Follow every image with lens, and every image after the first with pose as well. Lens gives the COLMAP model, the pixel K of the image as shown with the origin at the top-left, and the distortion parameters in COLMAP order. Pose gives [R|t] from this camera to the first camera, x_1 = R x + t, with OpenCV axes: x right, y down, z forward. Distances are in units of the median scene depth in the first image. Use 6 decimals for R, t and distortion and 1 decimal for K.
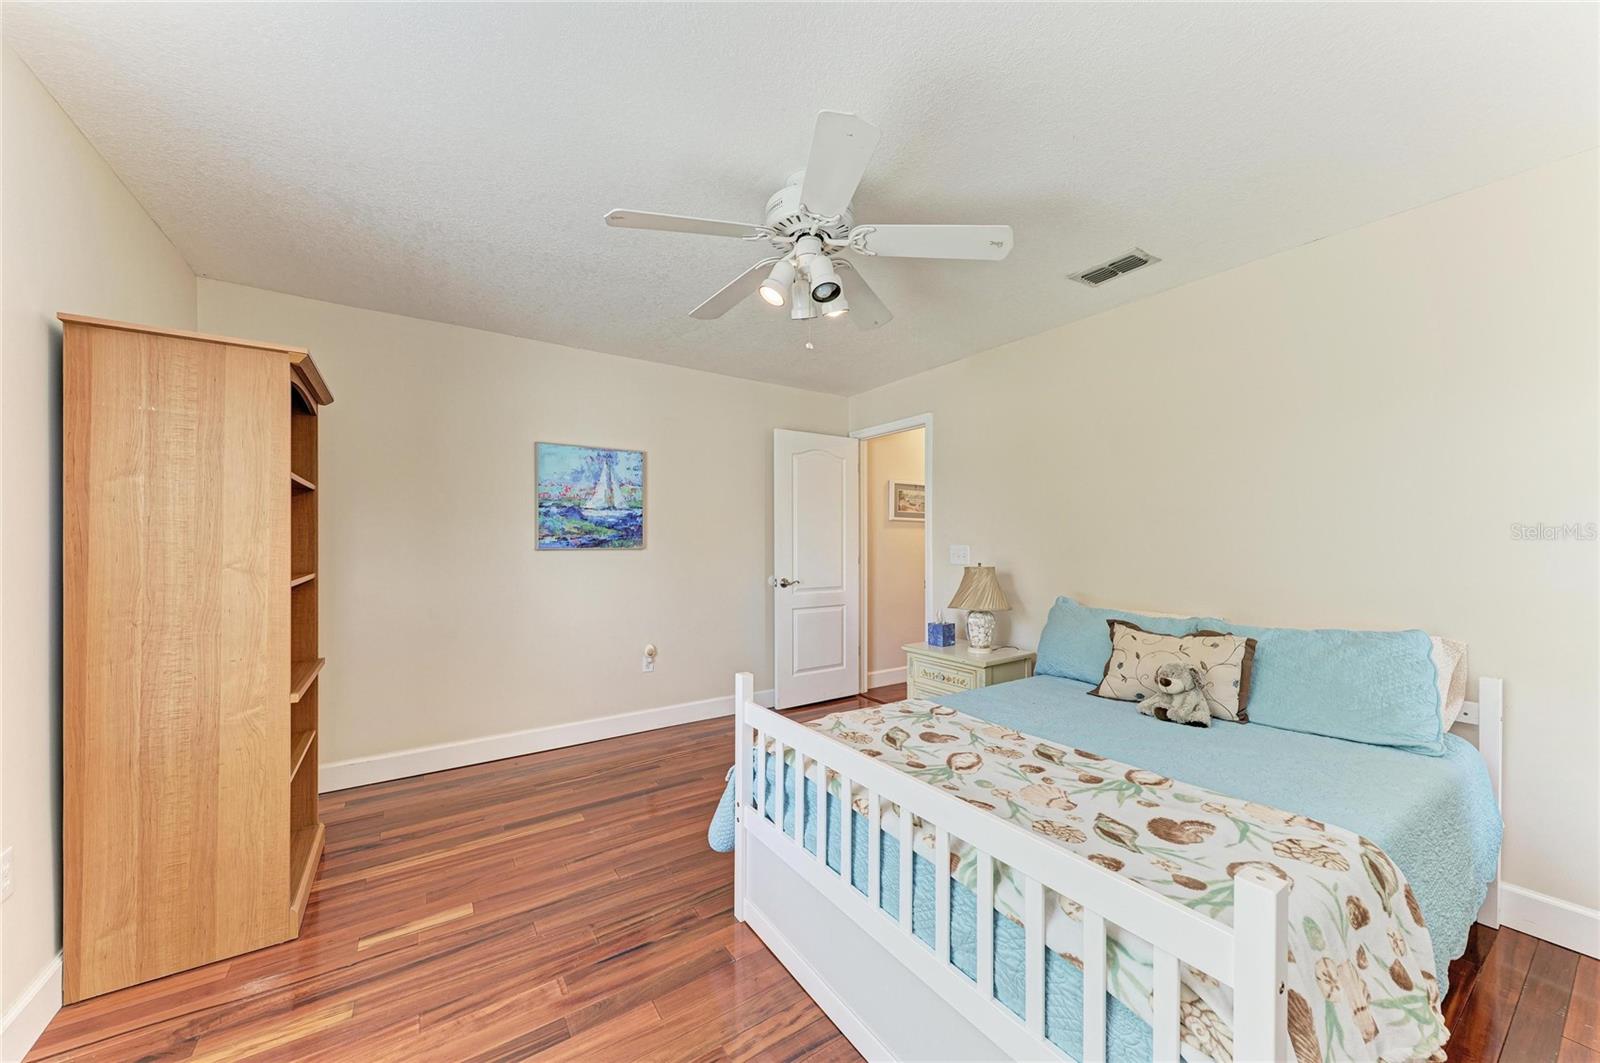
lens RADIAL K [[591.0, 0, 803.9], [0, 591.0, 539.0], [0, 0, 1]] dist [0.006610, -0.000530]
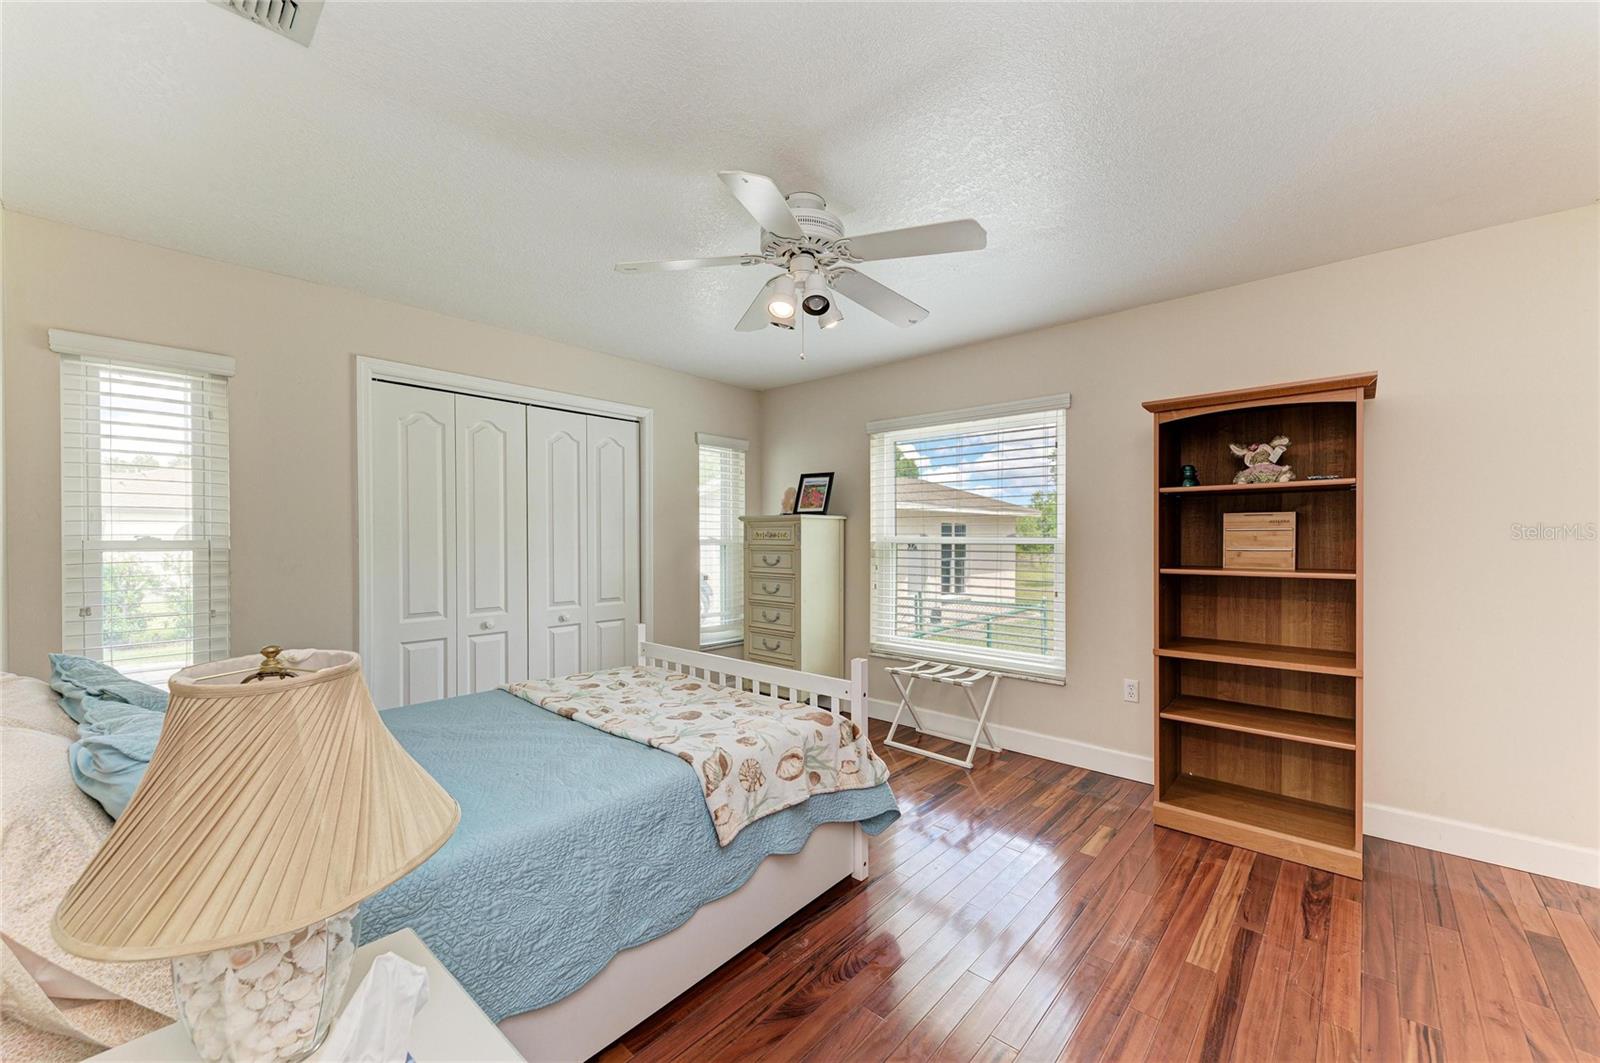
lens RADIAL K [[640.3, 0, 800.0], [0, 640.3, 531.5], [0, 0, 1]] dist [0.013506, -0.003464]
pose [[-0.966156, 0.008423, -0.257822, 0.318740], [0.009005, 0.999959, -0.001077, -0.015829], [0.257802, -0.003363, -0.966192, 2.205857]]
